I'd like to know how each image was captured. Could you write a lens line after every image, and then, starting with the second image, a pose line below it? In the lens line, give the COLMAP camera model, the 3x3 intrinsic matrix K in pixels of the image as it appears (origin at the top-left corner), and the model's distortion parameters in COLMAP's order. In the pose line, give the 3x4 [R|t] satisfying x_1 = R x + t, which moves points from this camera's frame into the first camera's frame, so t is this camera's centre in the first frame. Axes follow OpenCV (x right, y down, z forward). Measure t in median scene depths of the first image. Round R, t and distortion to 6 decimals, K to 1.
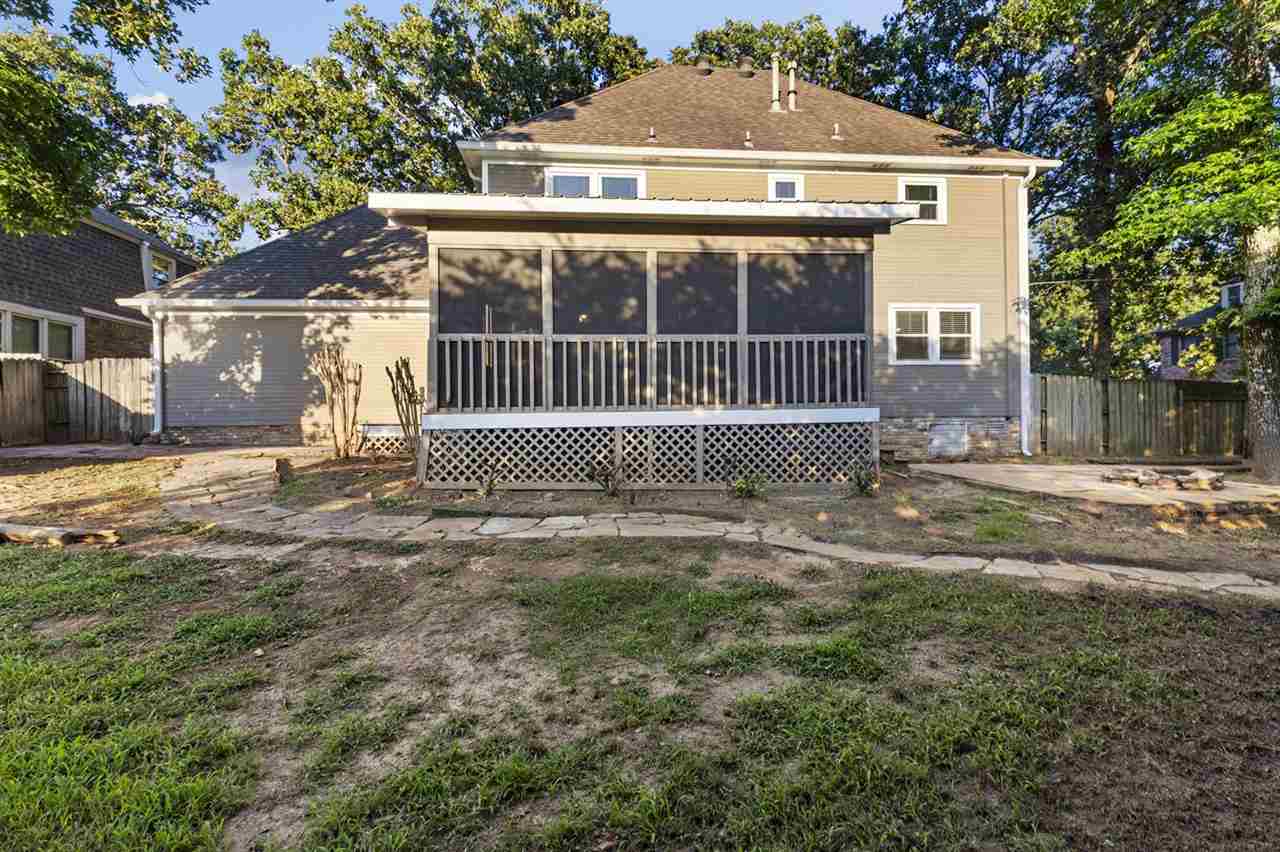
lens RADIAL K [[590.7, 0, 640.3], [0, 590.7, 421.7], [0, 0, 1]] dist [0.007844, -0.000907]
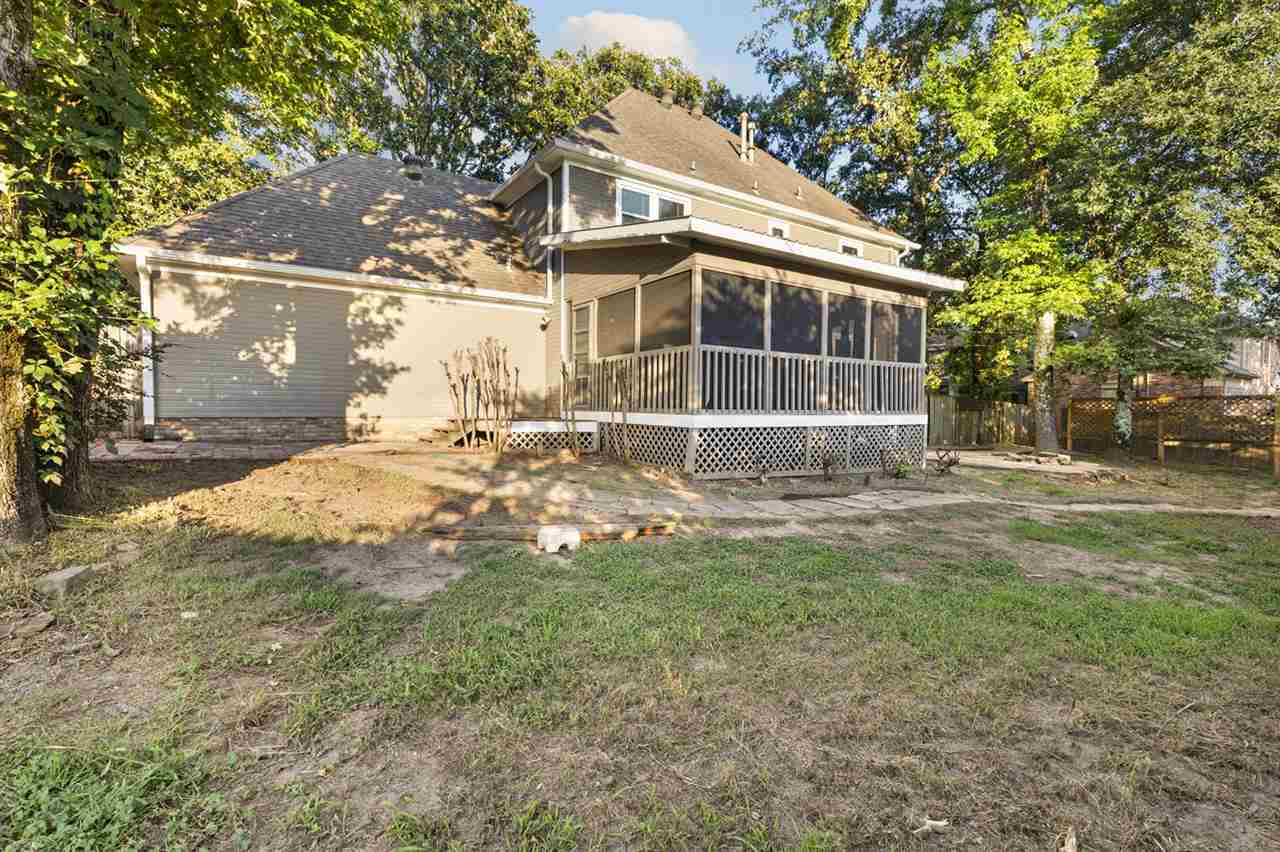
lens RADIAL K [[590.7, 0, 640.7], [0, 590.7, 428.0], [0, 0, 1]] dist [0.007844, -0.000907]
pose [[0.879827, 0.008484, 0.475219, -0.615675], [-0.020477, 0.999589, 0.020067, -0.004700], [-0.474854, -0.027387, 0.879639, 0.032605]]
